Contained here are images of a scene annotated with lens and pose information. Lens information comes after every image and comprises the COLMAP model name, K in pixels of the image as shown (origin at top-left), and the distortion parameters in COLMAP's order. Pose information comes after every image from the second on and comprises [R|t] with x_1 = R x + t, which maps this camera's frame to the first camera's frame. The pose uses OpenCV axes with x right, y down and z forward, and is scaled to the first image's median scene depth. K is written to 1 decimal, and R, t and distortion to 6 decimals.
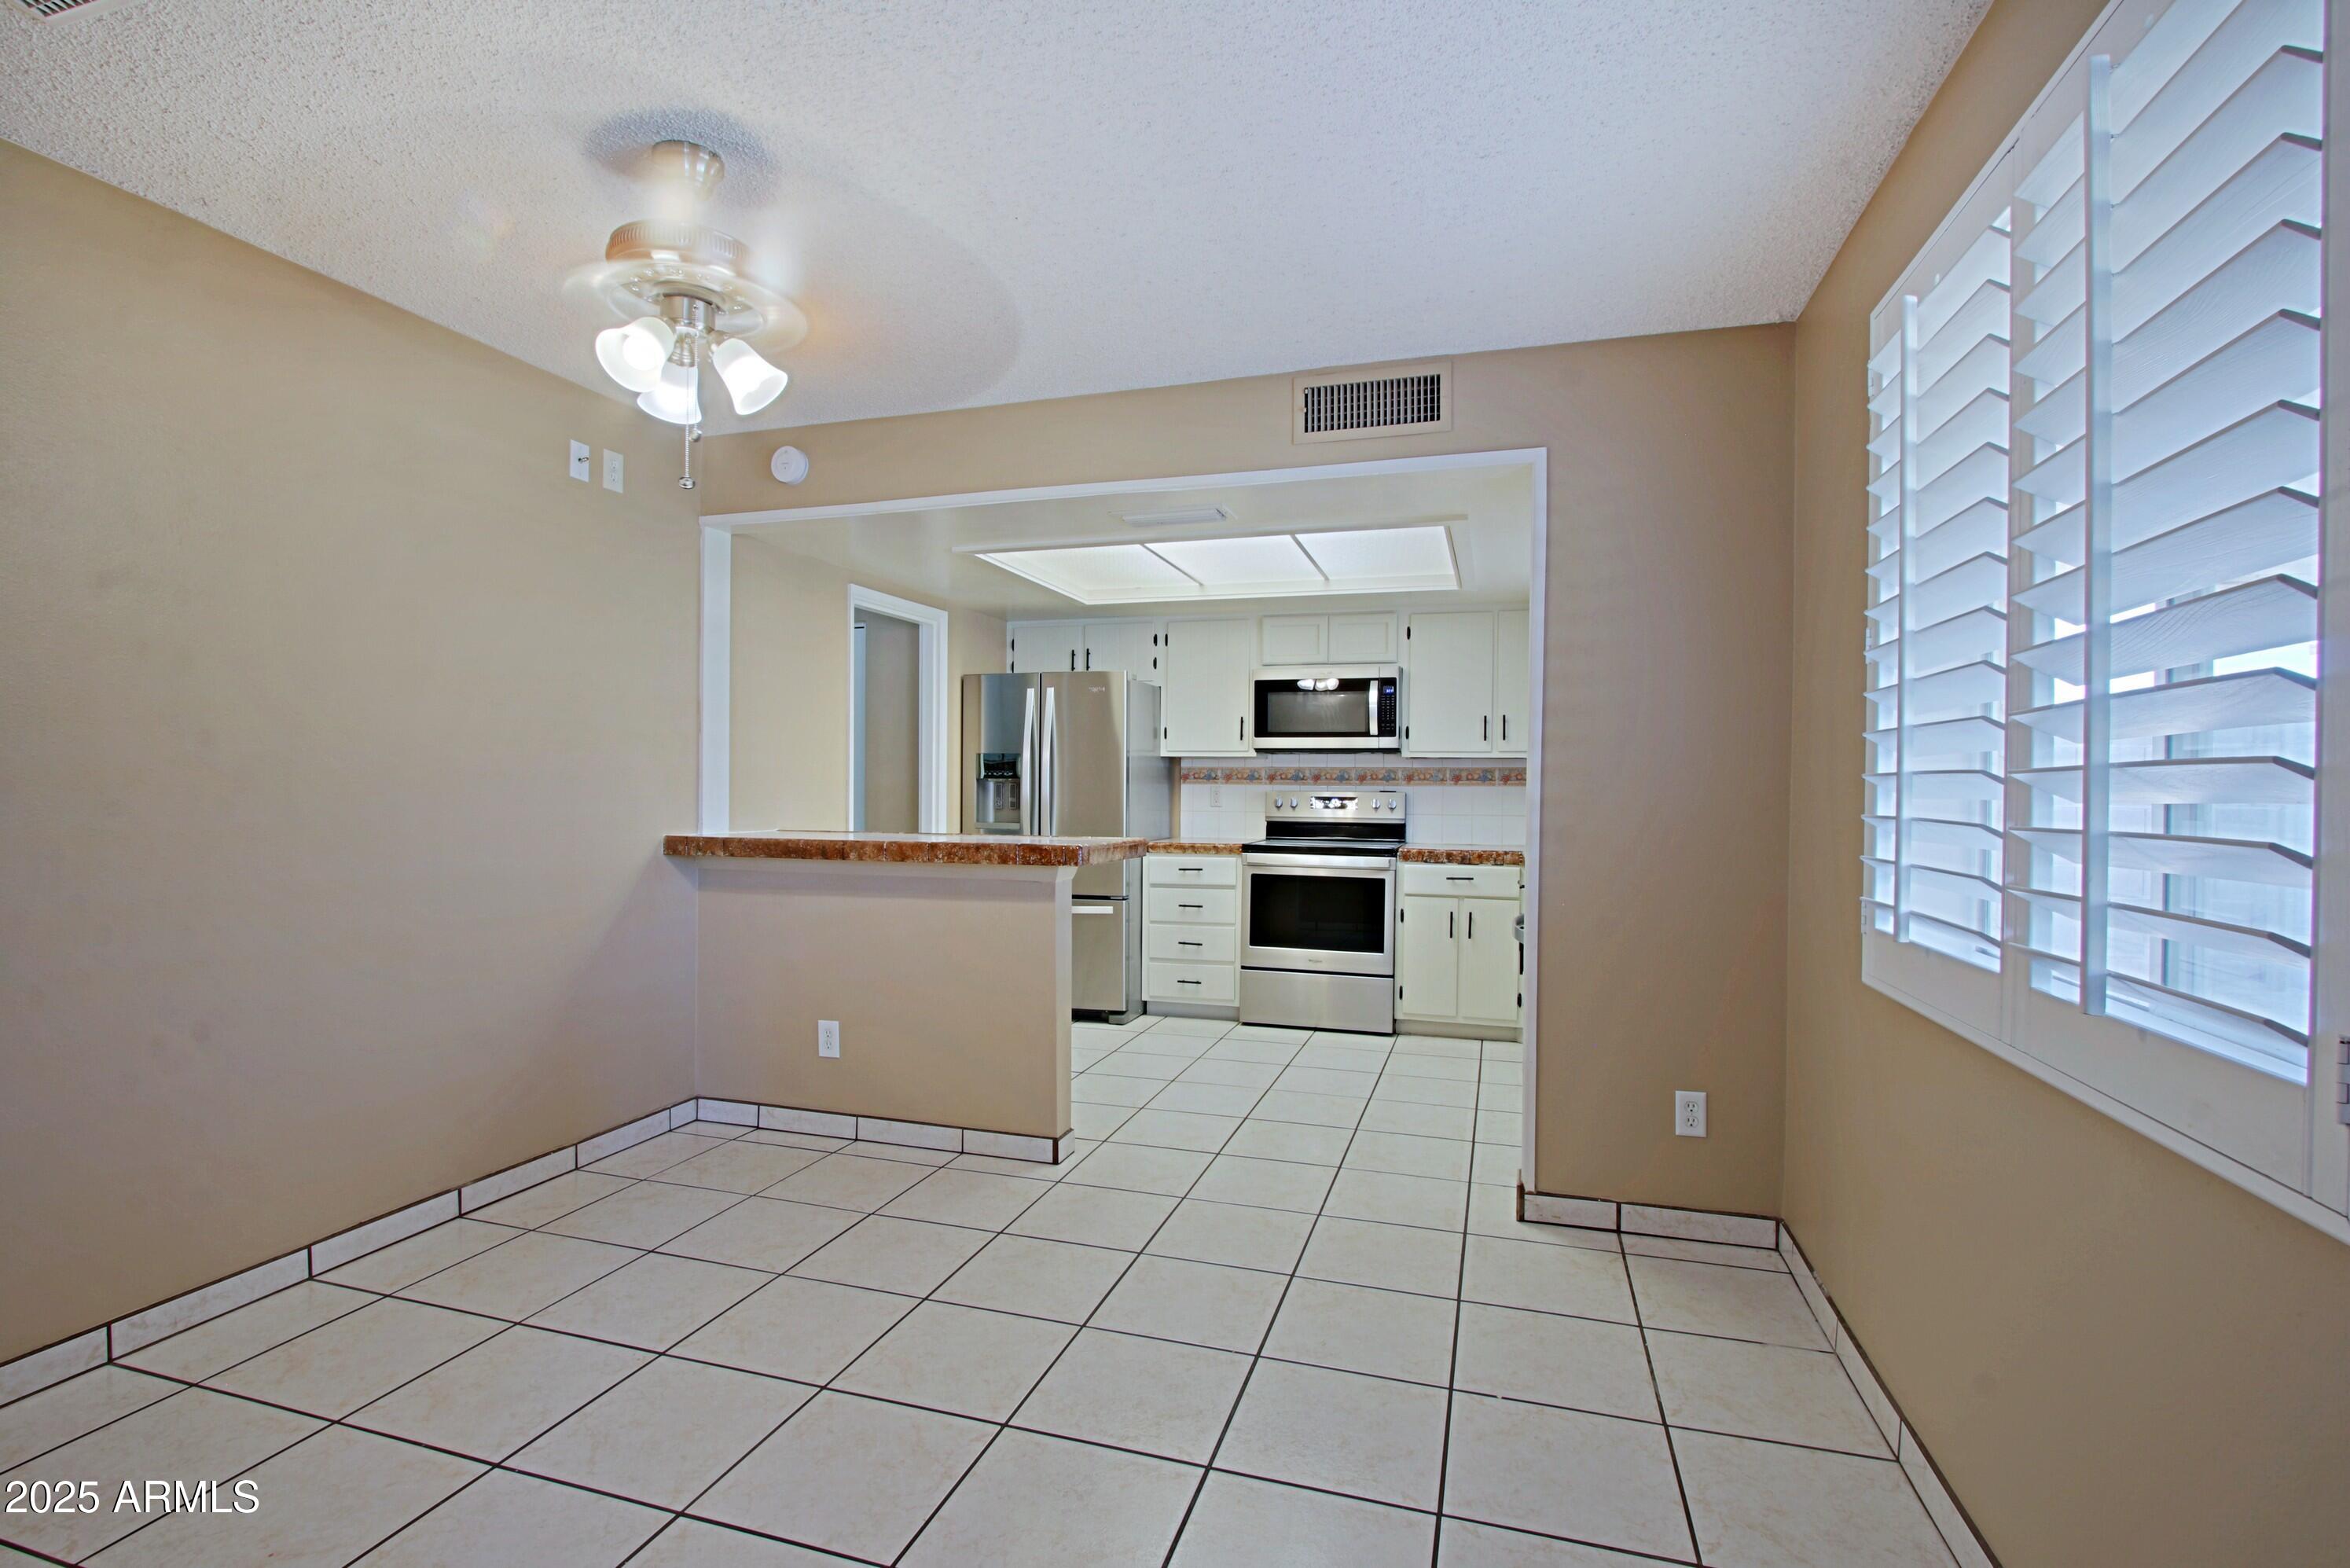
lens RADIAL K [[1087.7, 0, 1159.0], [0, 1087.7, 793.6], [0, 0, 1]] dist [-0.018169, 0.002564]
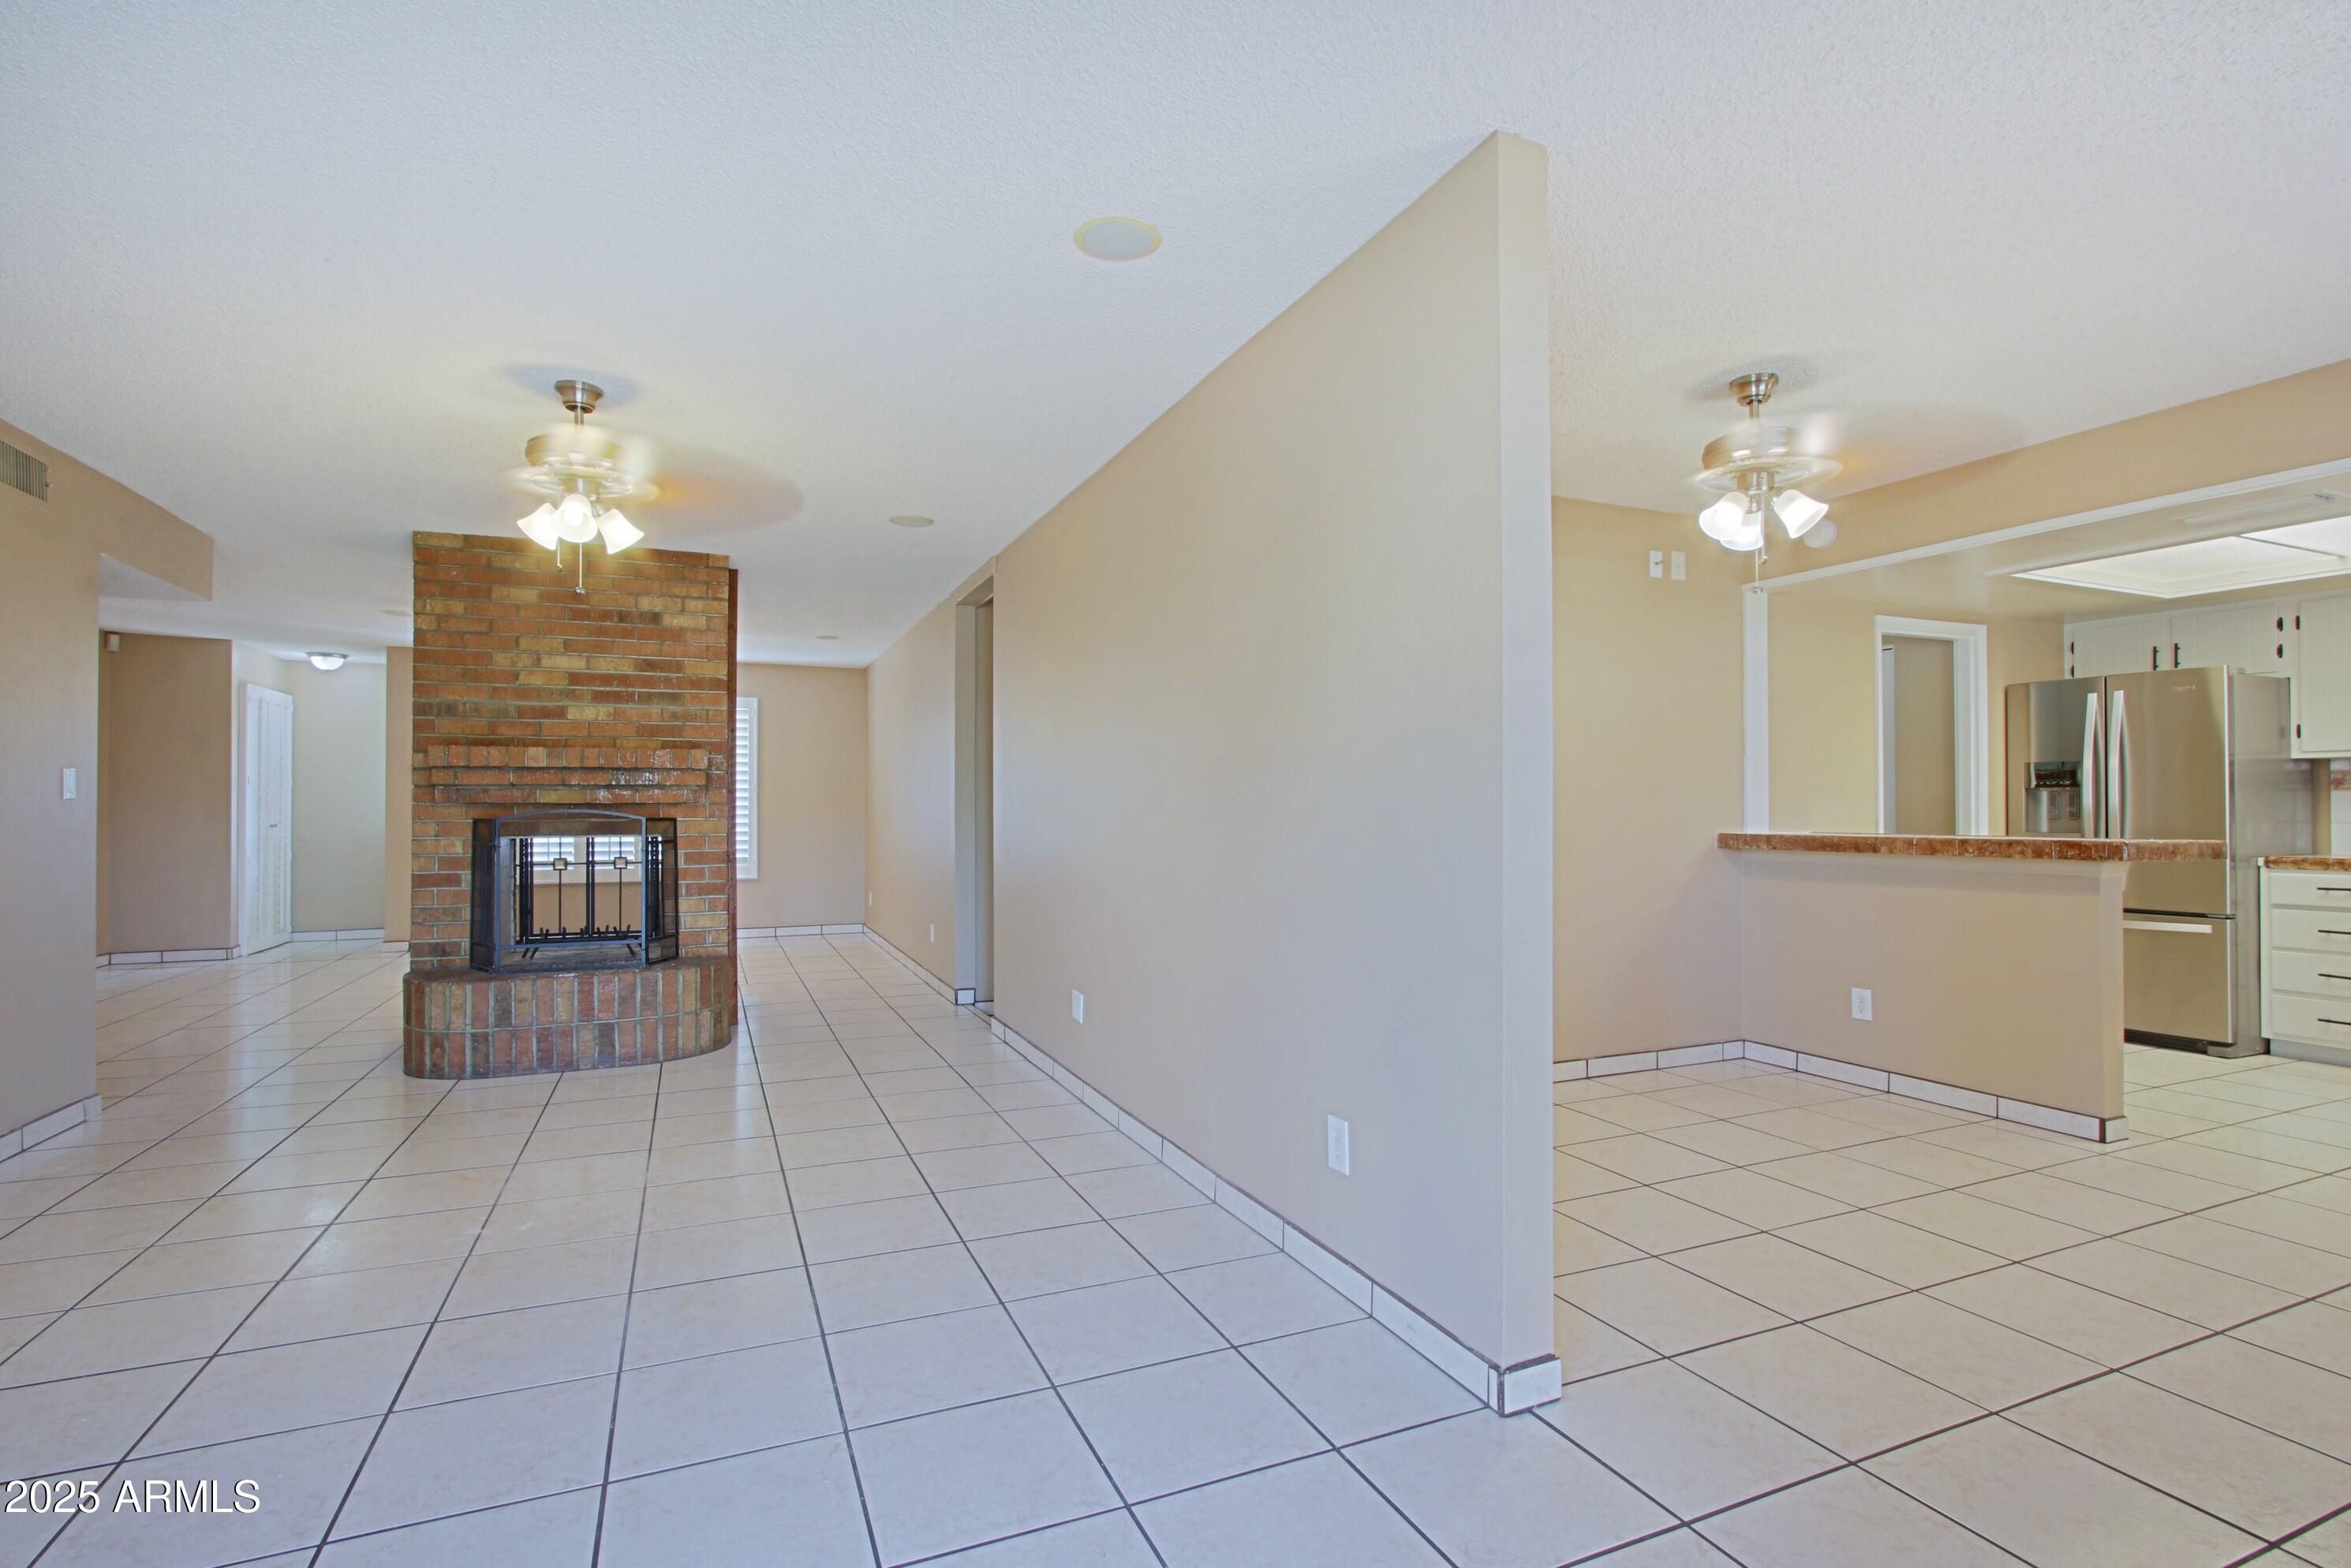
lens RADIAL K [[1088.0, 0, 1153.7], [0, 1088.0, 798.4], [0, 0, 1]] dist [-0.018169, 0.002564]
pose [[0.647173, -0.013470, -0.762224, 0.069916], [-0.000575, 0.999835, -0.018158, 0.014562], [0.762343, 0.012190, 0.647058, -0.255295]]
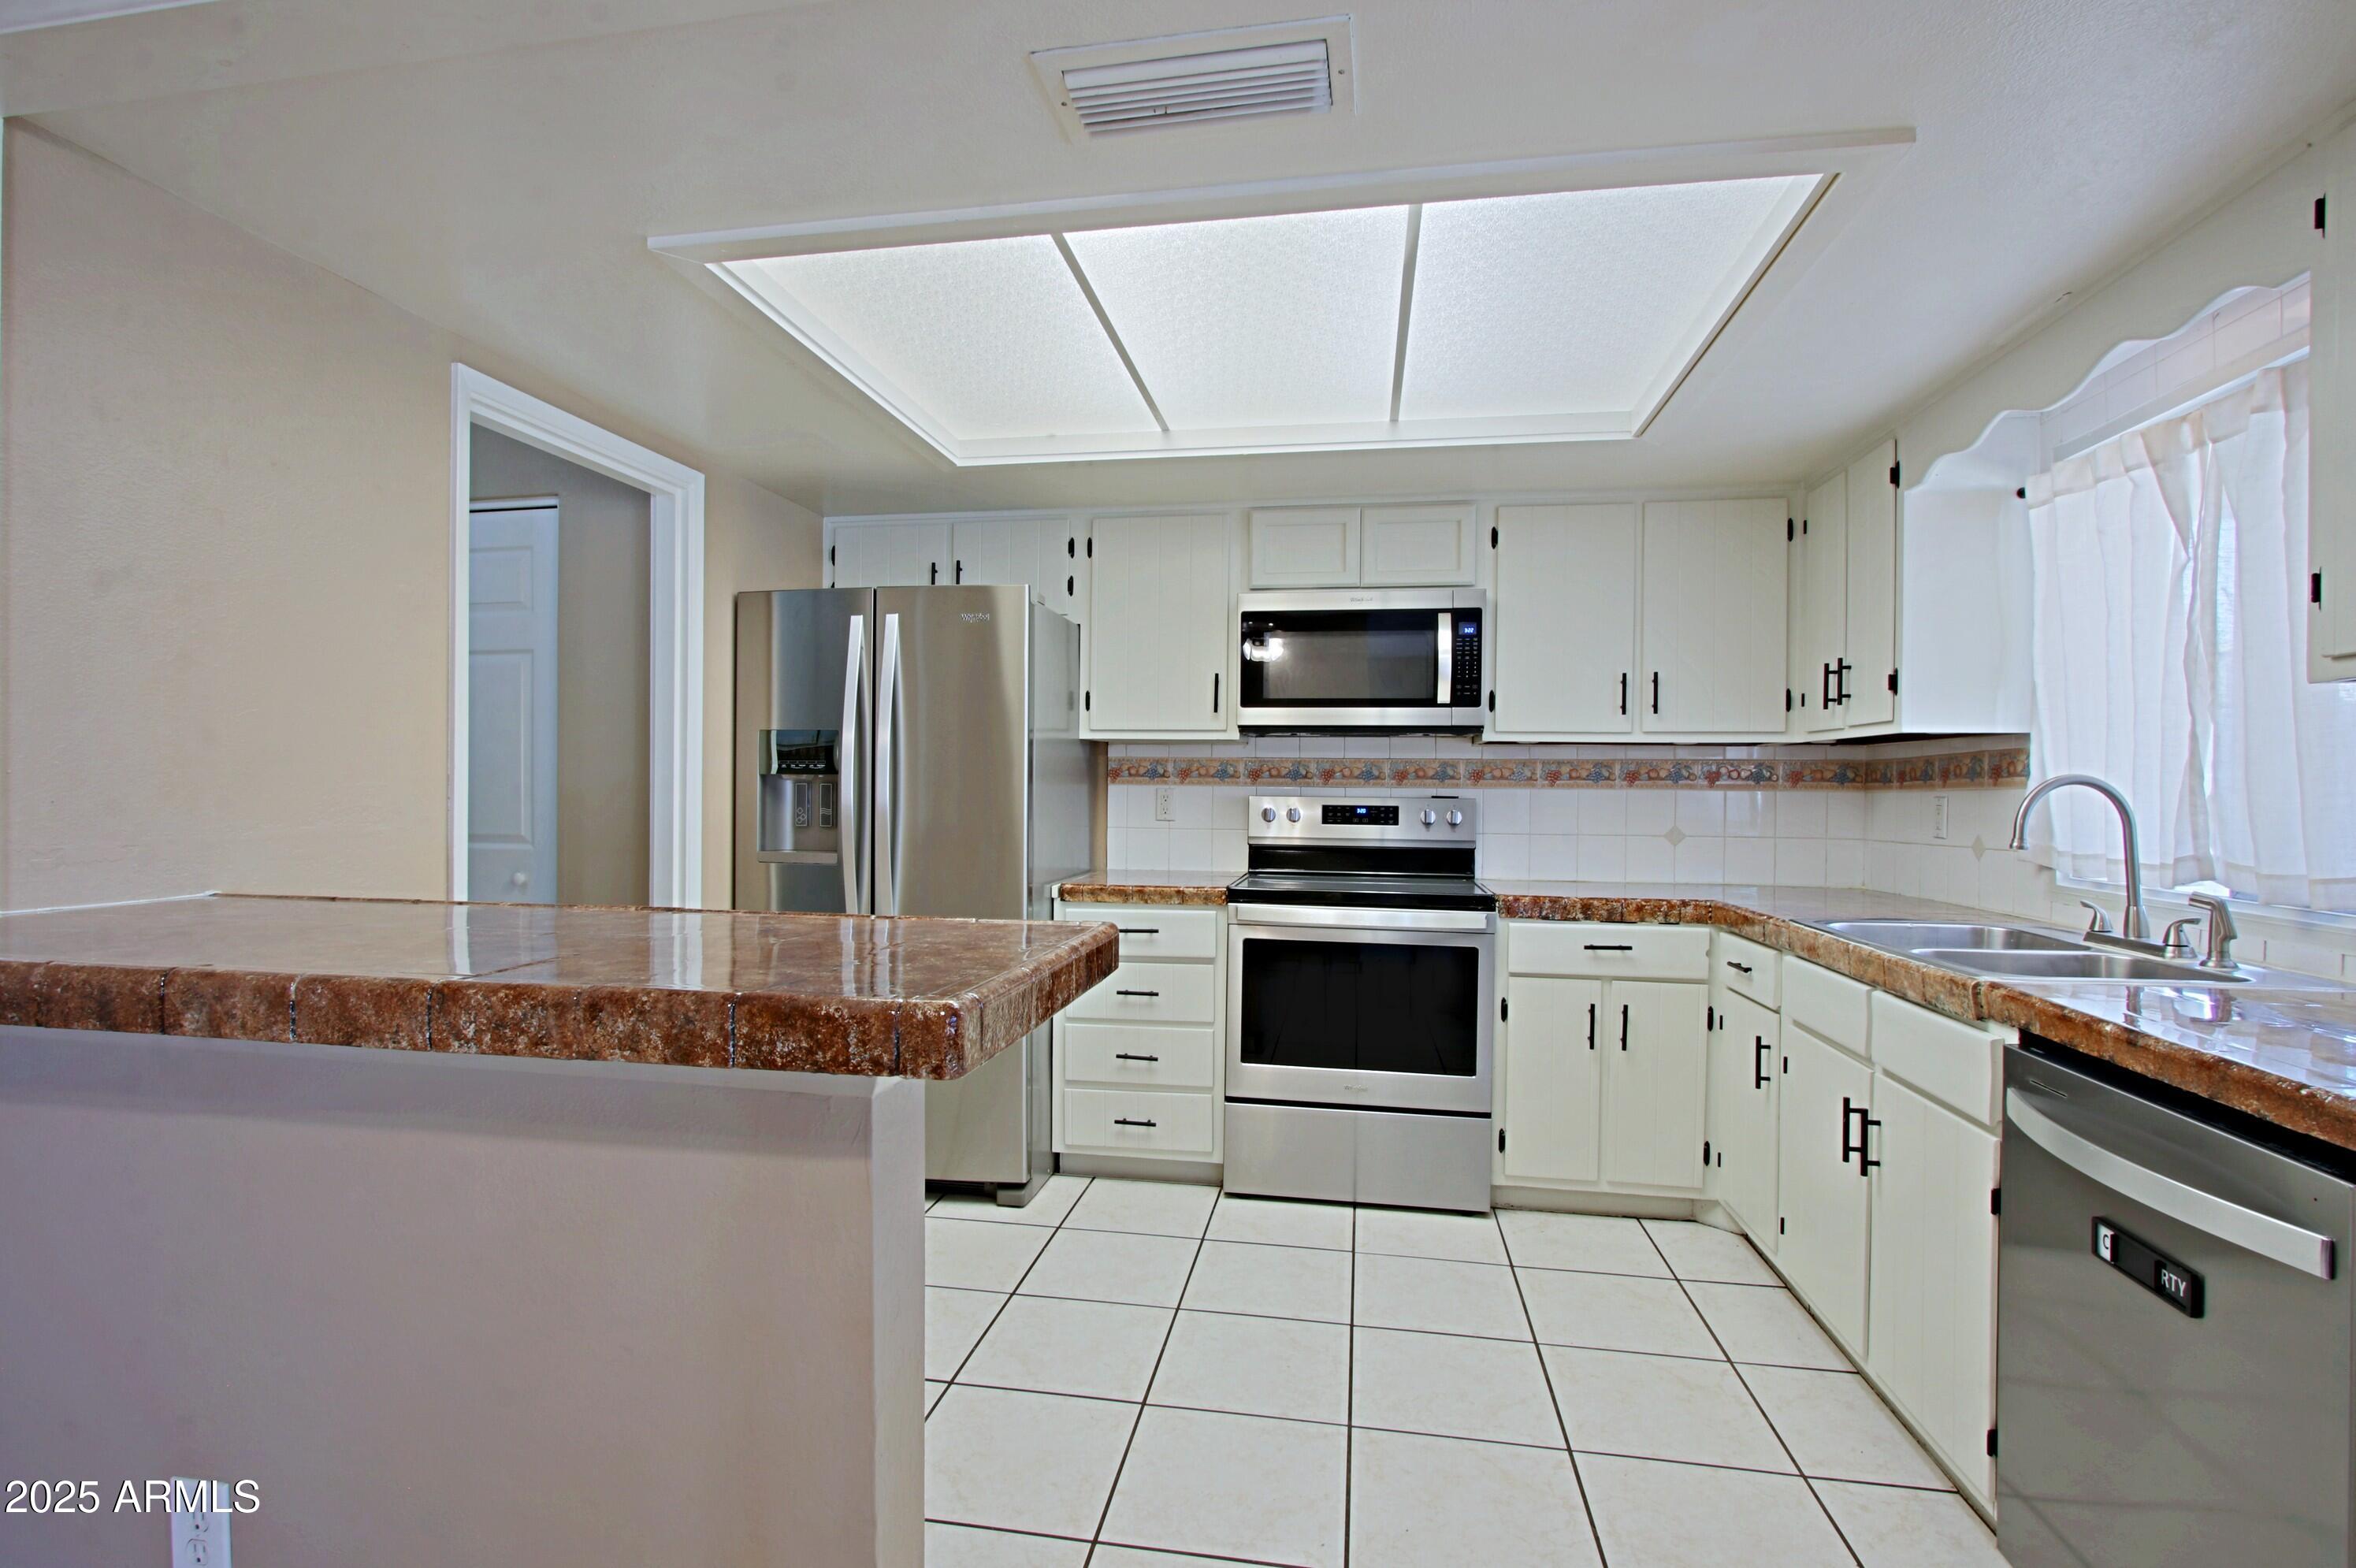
lens RADIAL K [[1090.5, 0, 1165.5], [0, 1090.5, 788.8], [0, 0, 1]] dist [-0.018169, 0.002564]
pose [[0.991612, 0.001302, 0.129242, -0.032896], [-0.000772, 0.999991, -0.004155, -0.004312], [-0.129246, 0.004020, 0.991604, 0.430891]]
